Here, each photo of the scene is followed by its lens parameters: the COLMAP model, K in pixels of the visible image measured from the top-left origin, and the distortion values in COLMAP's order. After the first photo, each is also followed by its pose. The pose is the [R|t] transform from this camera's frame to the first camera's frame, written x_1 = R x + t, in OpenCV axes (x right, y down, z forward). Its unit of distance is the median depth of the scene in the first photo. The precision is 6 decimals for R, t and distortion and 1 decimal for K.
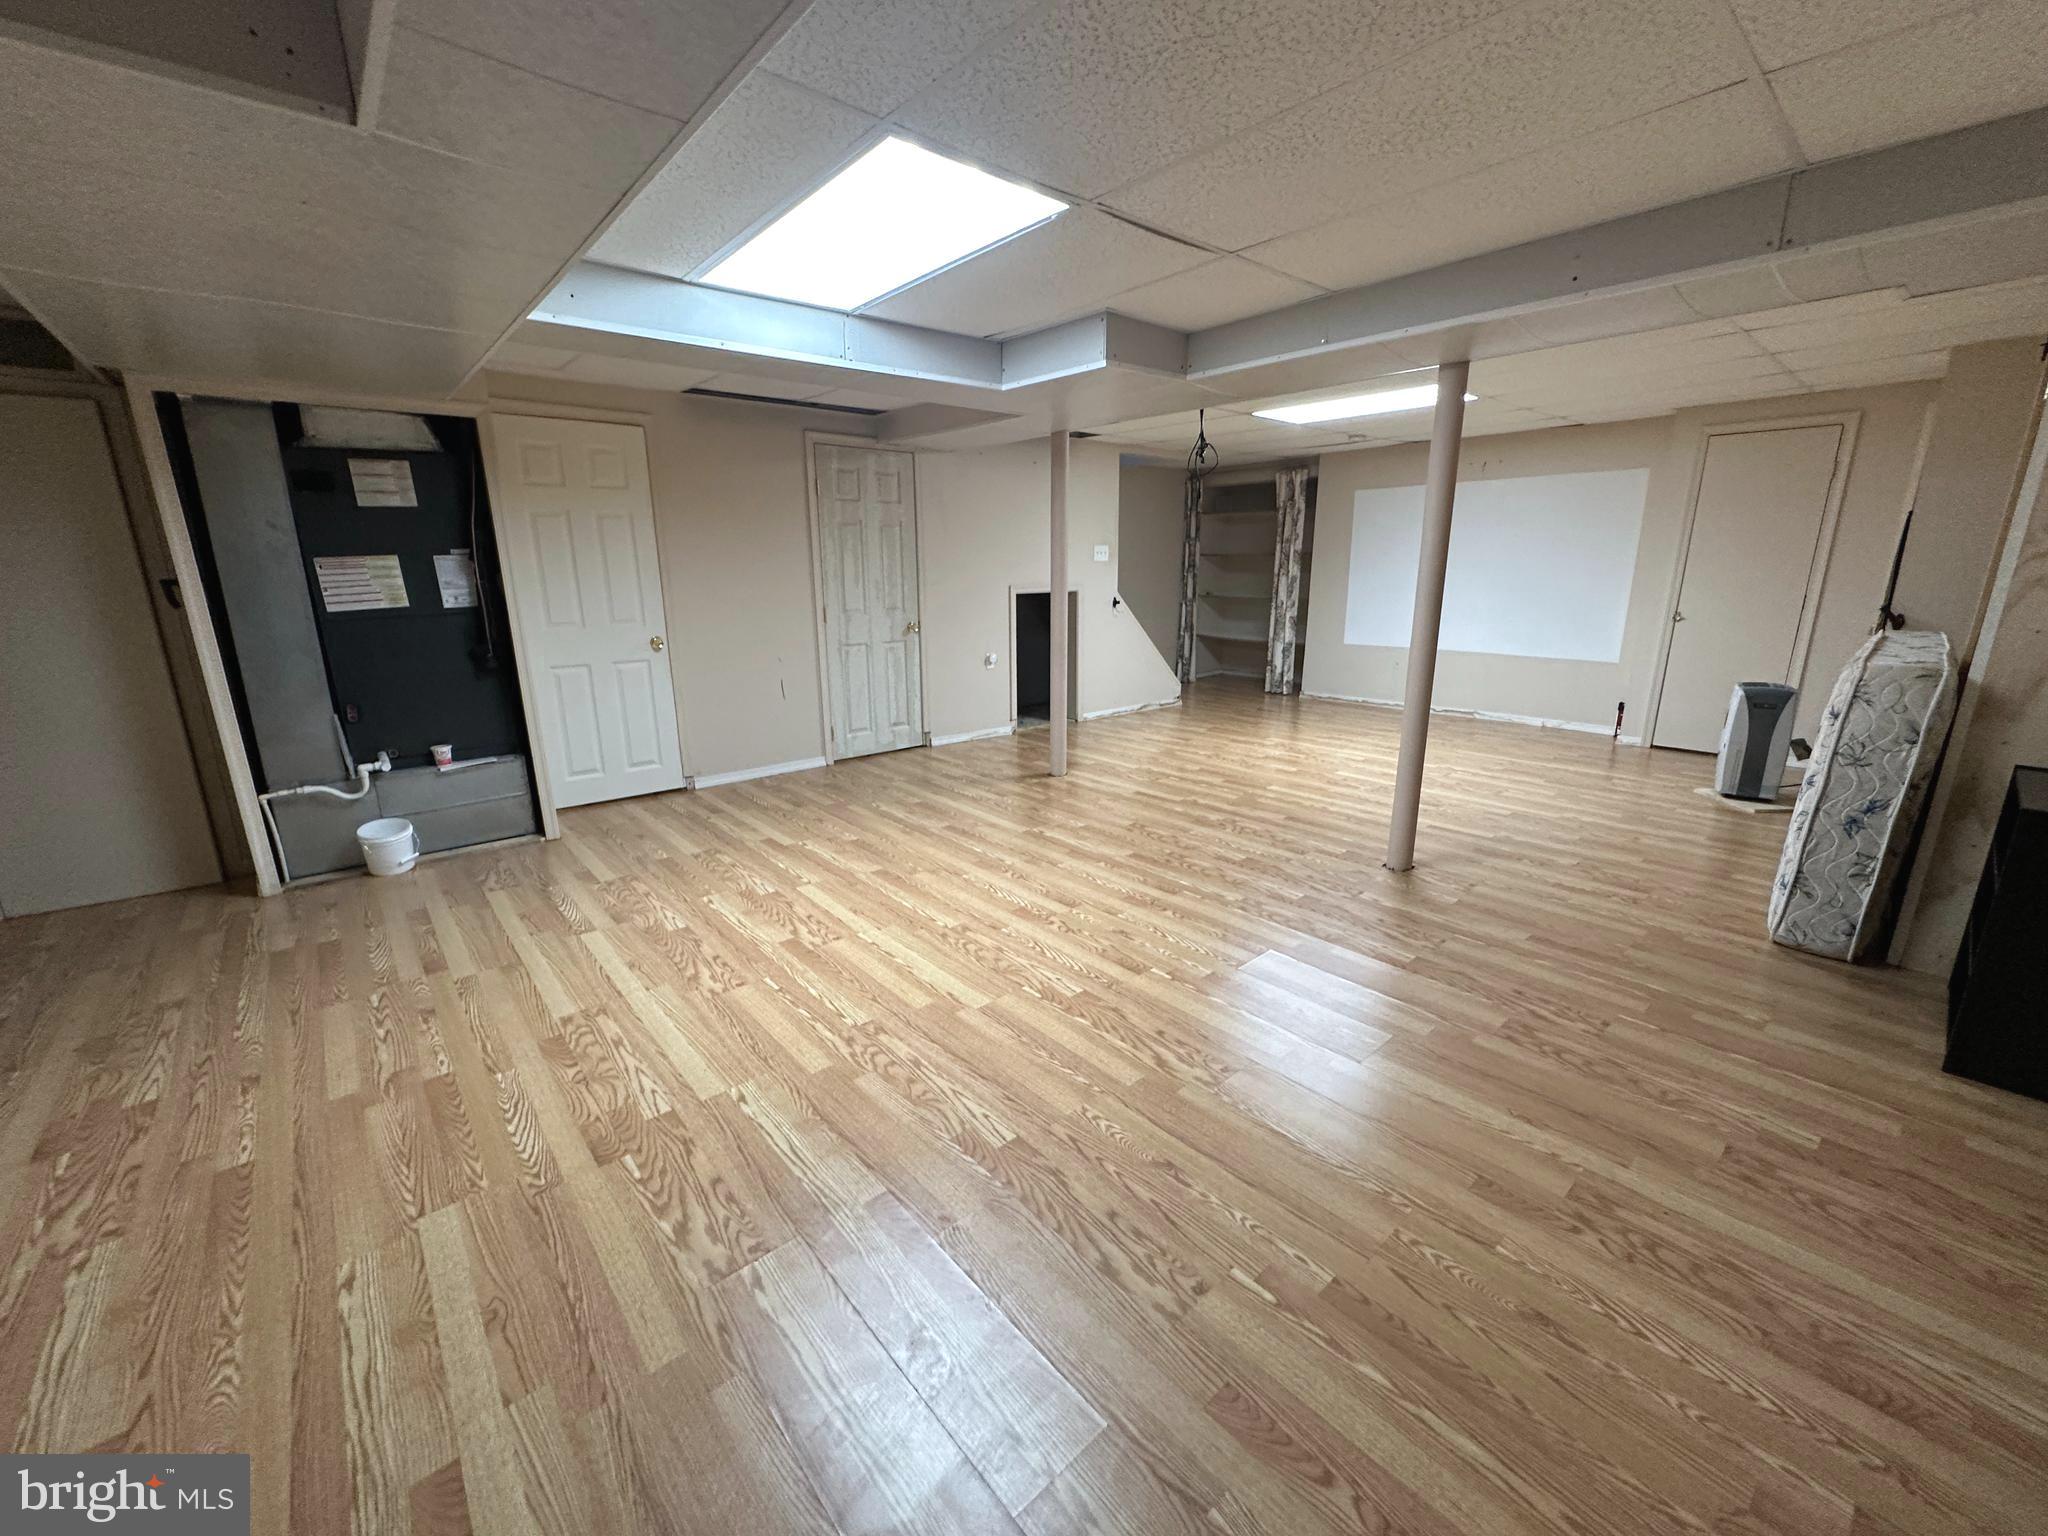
lens RADIAL K [[817.6, 0, 1021.5], [0, 817.6, 770.1], [0, 0, 1]] dist [-0.002915, 0.000967]
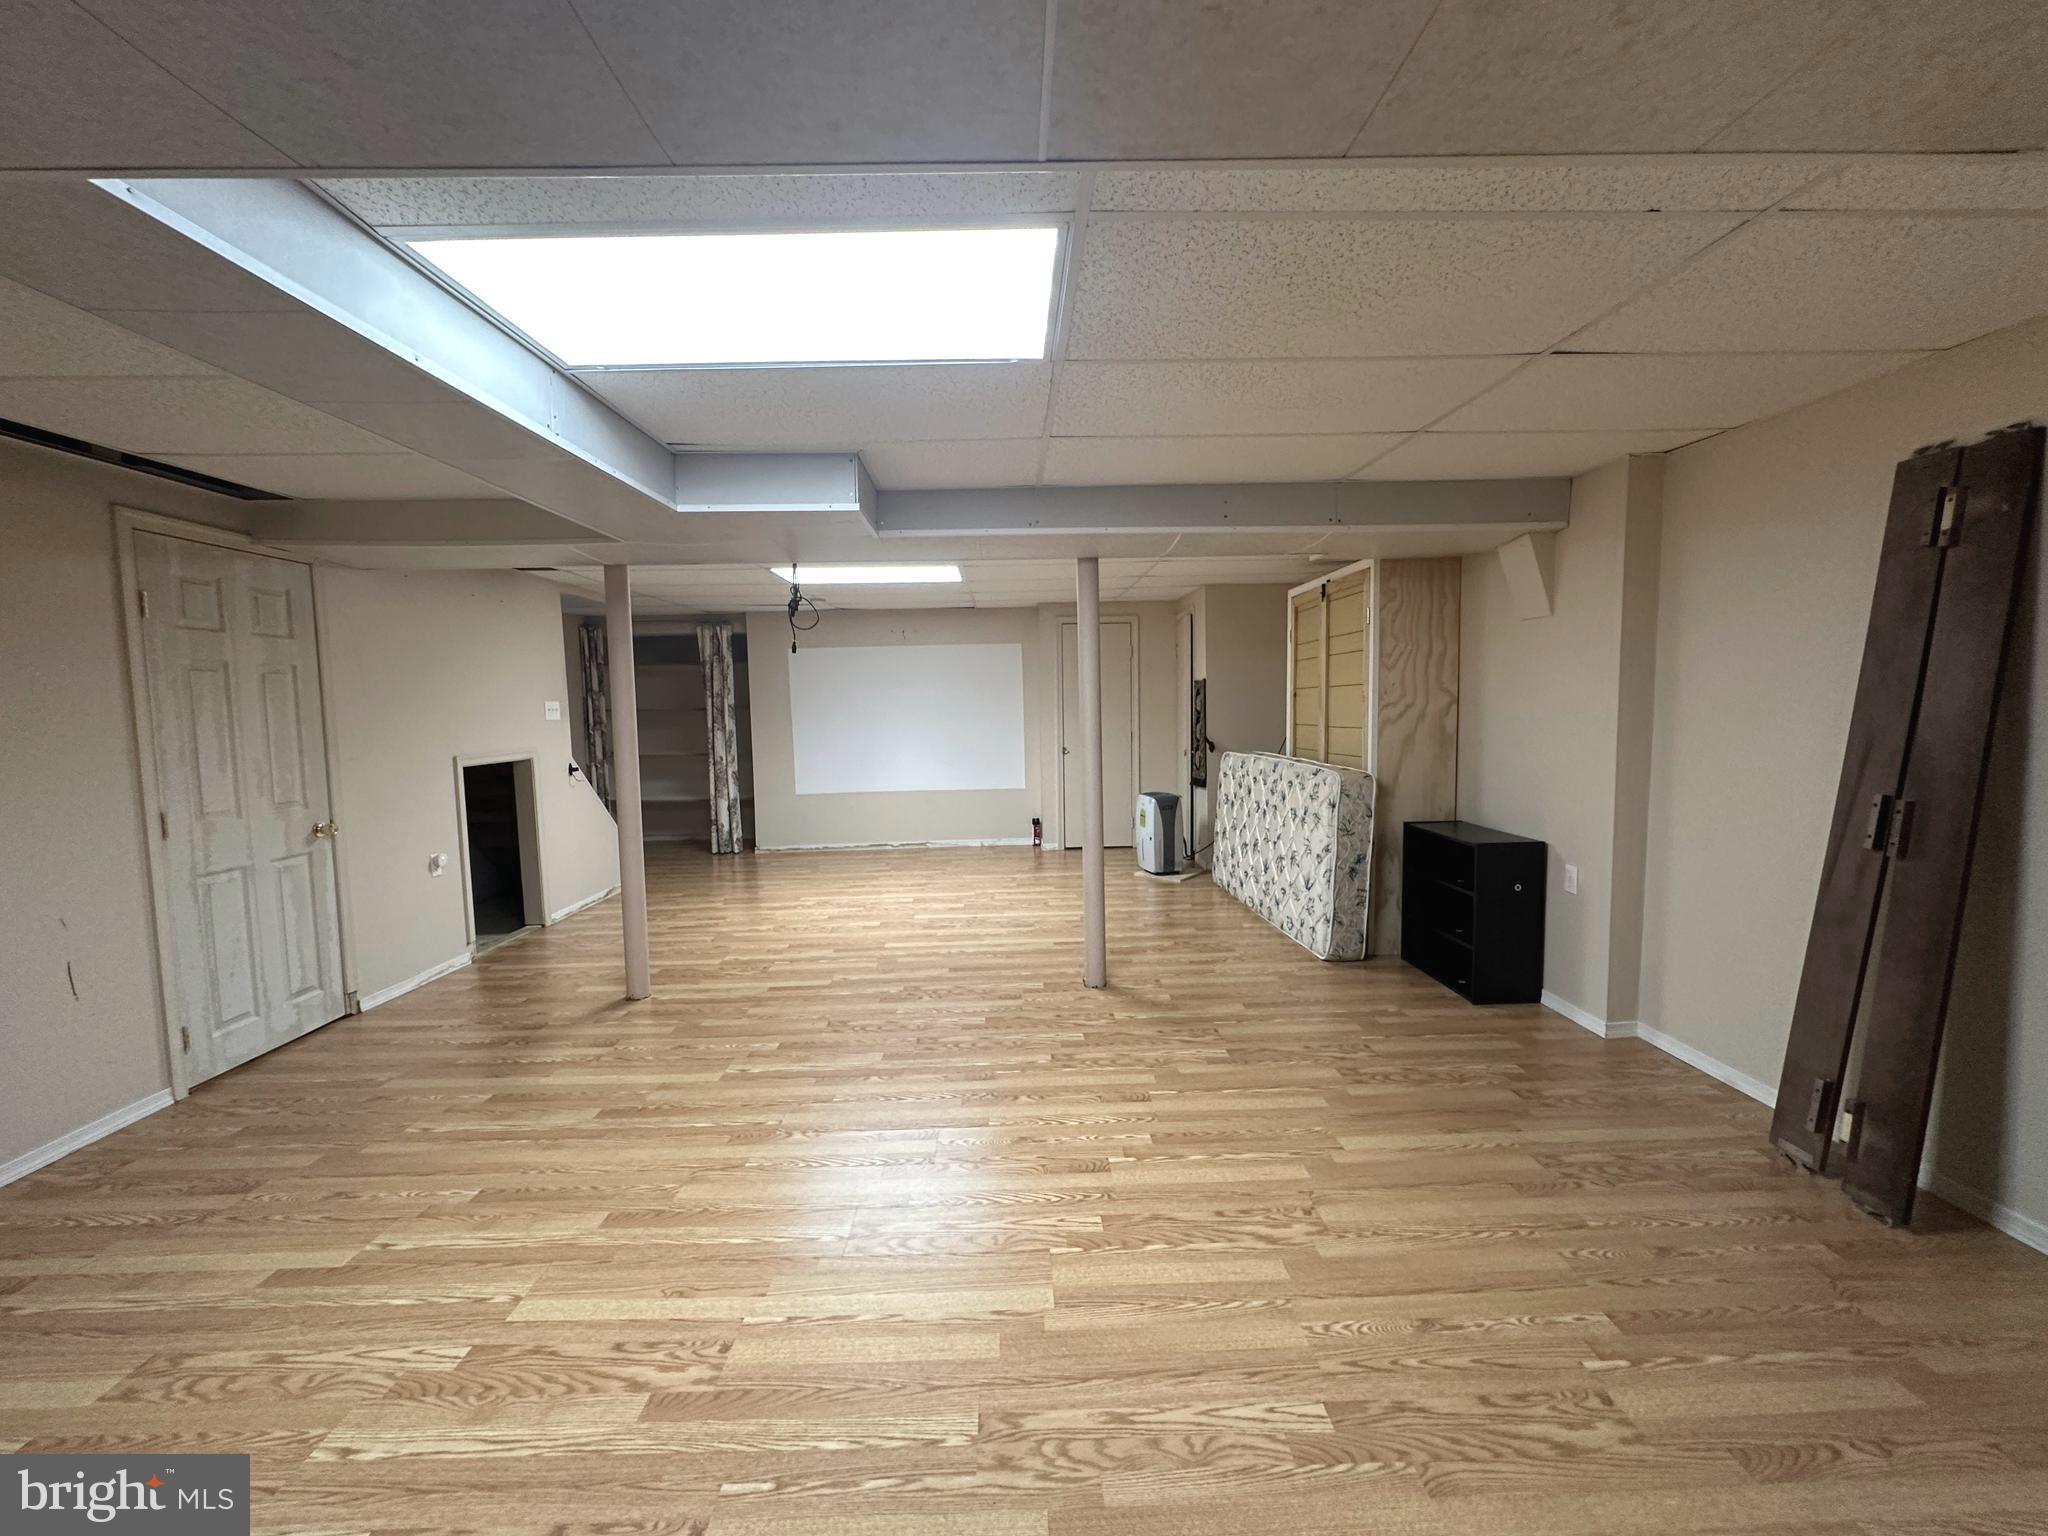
lens RADIAL K [[817.6, 0, 1024.3], [0, 817.6, 770.0], [0, 0, 1]] dist [-0.002915, 0.000967]
pose [[0.635631, -0.068957, 0.768907, -0.339774], [0.205258, 0.975248, -0.082217, -0.072997], [-0.744206, 0.210084, 0.634052, 0.245974]]
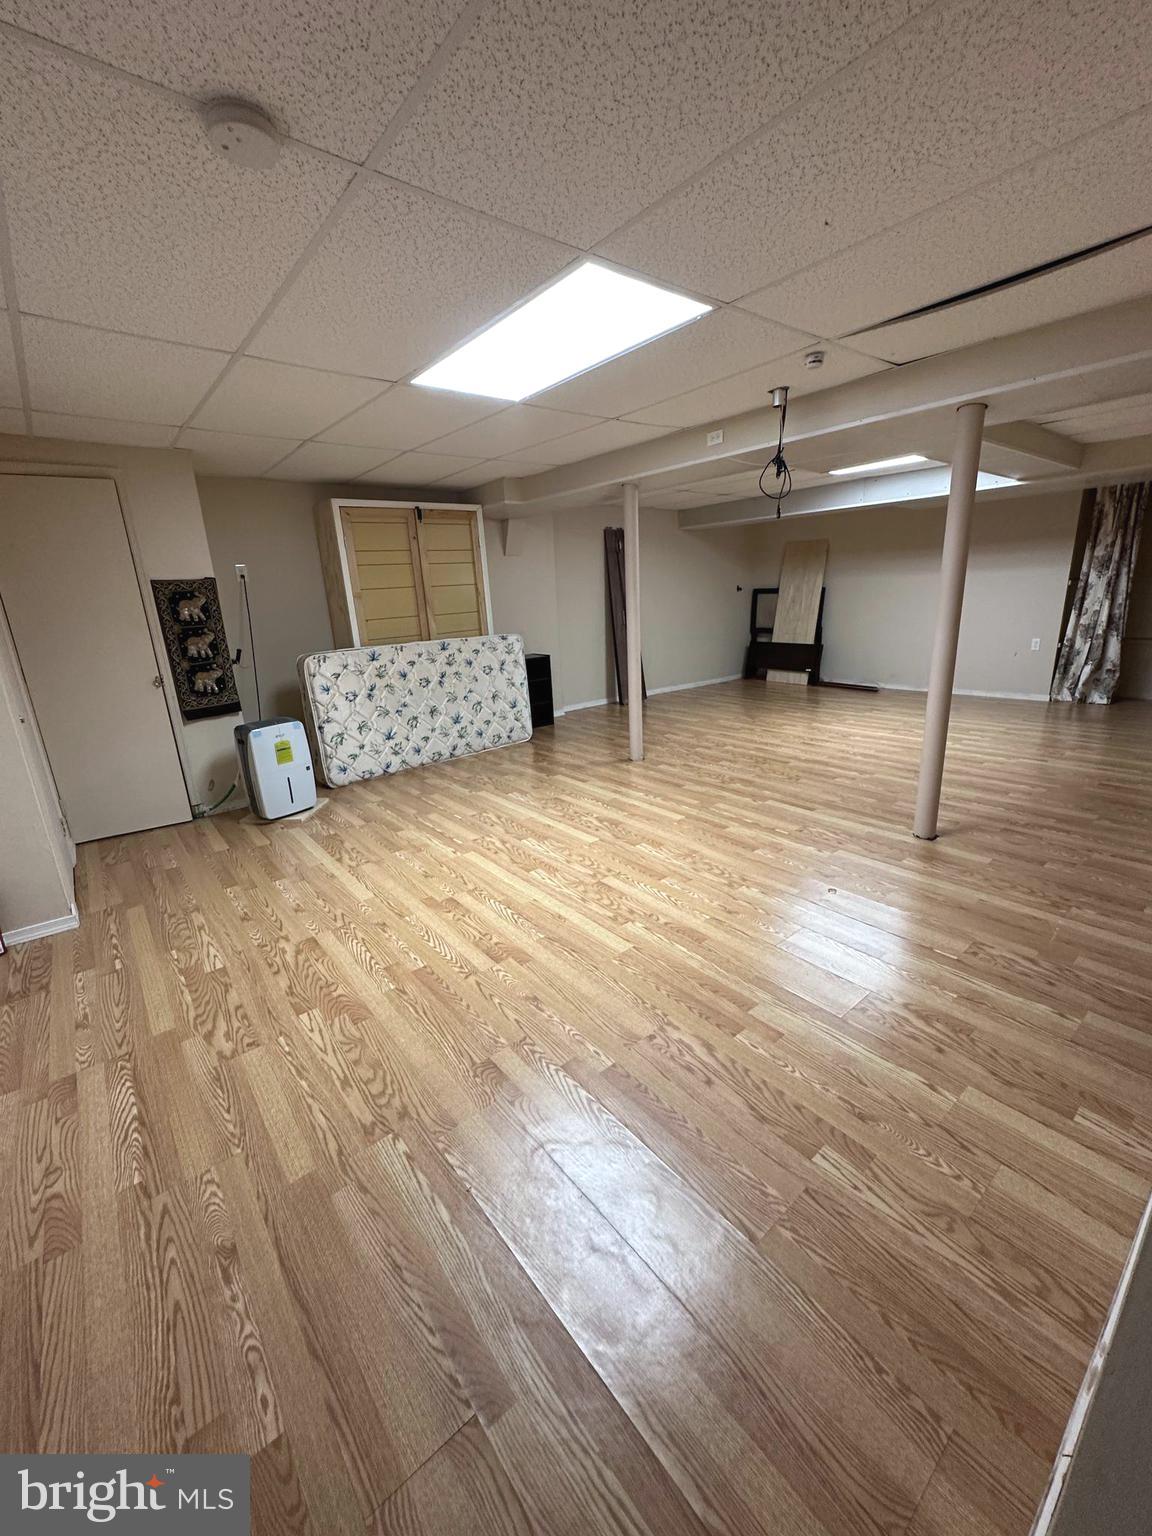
lens RADIAL K [[613.2, 0, 579.0], [0, 613.2, 767.7], [0, 0, 1]] dist [-0.002915, 0.000967]
pose [[-0.998341, 0.045137, 0.035747, 0.430006], [0.057037, 0.860196, 0.506764, -0.453033], [-0.007876, 0.507962, -0.861343, 1.741285]]
